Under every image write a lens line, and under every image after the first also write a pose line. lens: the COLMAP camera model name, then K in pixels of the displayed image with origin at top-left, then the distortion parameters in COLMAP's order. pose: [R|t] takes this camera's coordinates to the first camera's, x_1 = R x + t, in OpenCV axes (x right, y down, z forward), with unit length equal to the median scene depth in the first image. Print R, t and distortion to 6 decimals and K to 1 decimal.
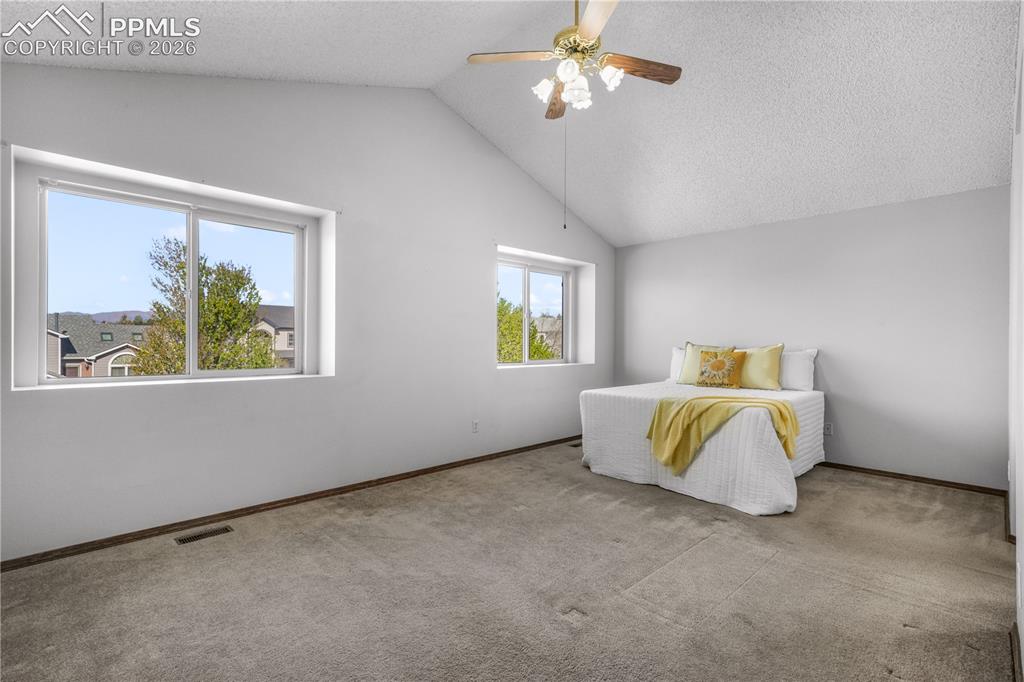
lens RADIAL K [[474.8, 0, 511.5], [0, 474.8, 342.1], [0, 0, 1]] dist [0.000207, 0.004387]
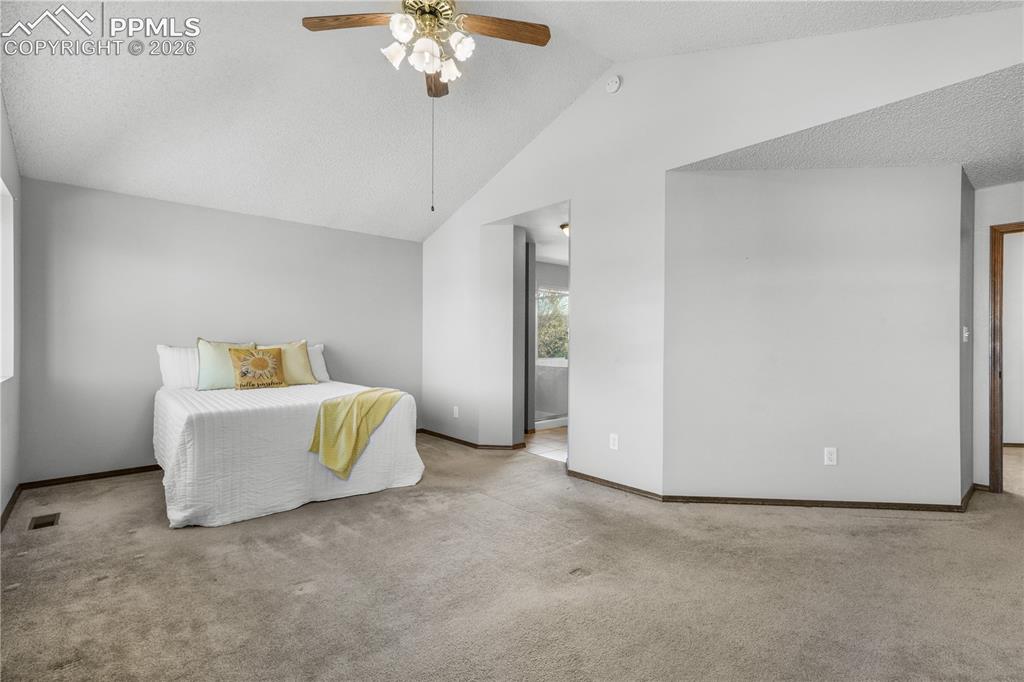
lens RADIAL K [[474.8, 0, 511.2], [0, 474.8, 340.4], [0, 0, 1]] dist [0.000207, 0.004387]
pose [[0.046702, -0.006072, 0.998890, -0.462775], [-0.003483, 0.999974, 0.006241, -0.003221], [-0.998903, -0.003771, 0.046680, 0.495434]]
